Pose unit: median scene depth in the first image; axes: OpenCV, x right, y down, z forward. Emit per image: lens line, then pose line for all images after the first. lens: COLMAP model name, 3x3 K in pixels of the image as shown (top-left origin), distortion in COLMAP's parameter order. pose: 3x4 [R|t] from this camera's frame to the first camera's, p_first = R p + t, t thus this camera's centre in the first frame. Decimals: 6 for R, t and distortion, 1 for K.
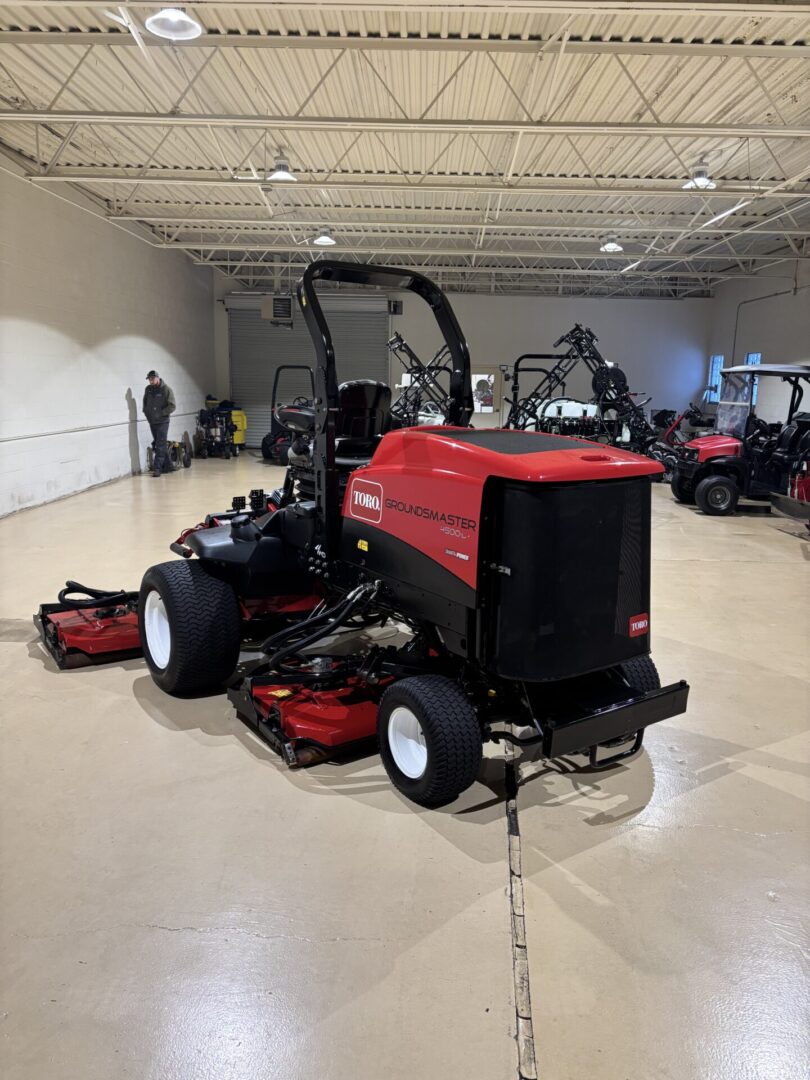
lens RADIAL K [[815.2, 0, 401.7], [0, 815.2, 538.5], [0, 0, 1]] dist [0.004608, 0.006711]
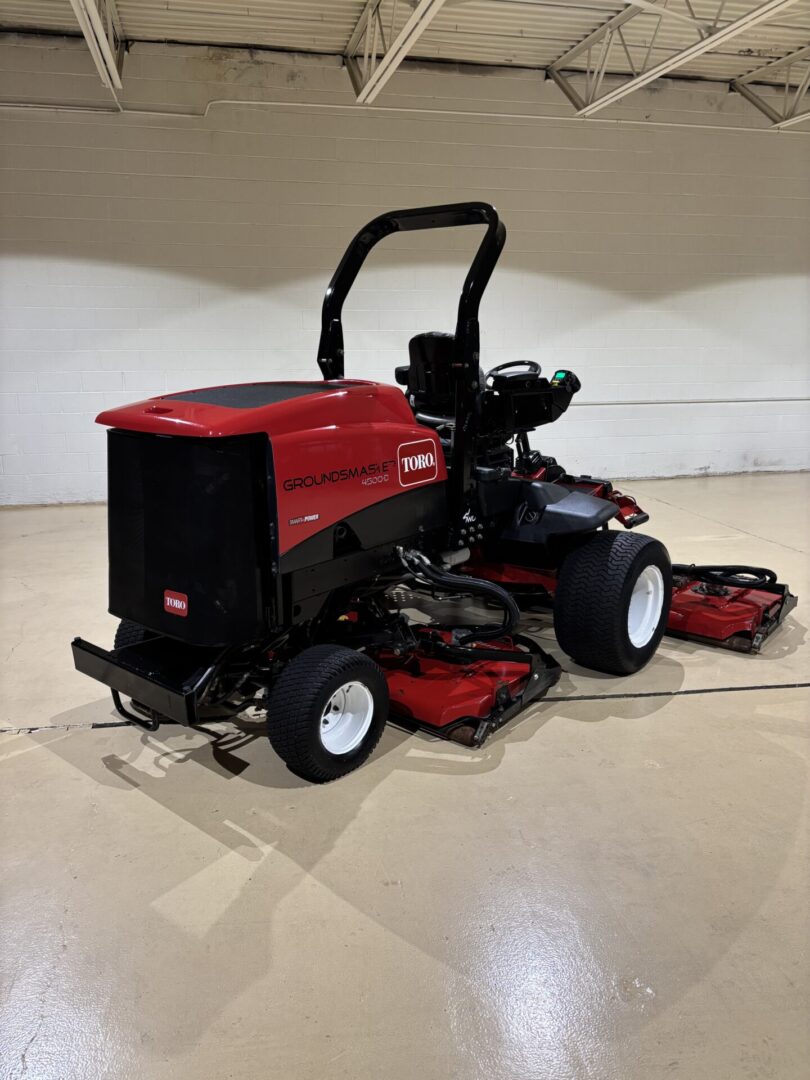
lens RADIAL K [[815.2, 0, 401.8], [0, 815.2, 543.6], [0, 0, 1]] dist [0.004608, 0.006711]
pose [[0.255517, 0.228129, -0.939504, 1.113255], [-0.184994, 0.965343, 0.184090, -0.158858], [0.948941, 0.126765, 0.288864, 0.912948]]
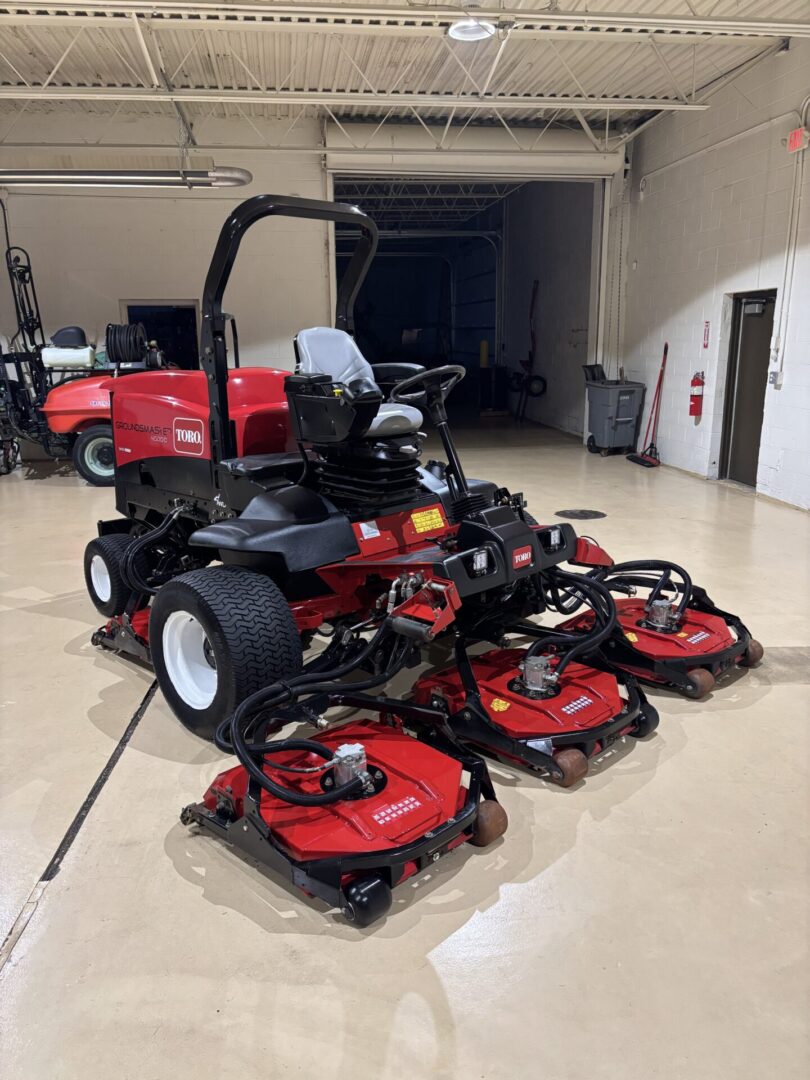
lens RADIAL K [[815.2, 0, 406.7], [0, 815.2, 541.2], [0, 0, 1]] dist [0.004608, 0.006711]
pose [[-0.985245, 0.042034, -0.165906, 0.021557], [-0.033183, 0.904062, 0.426111, -0.464381], [0.167900, 0.425329, -0.889328, 2.429110]]
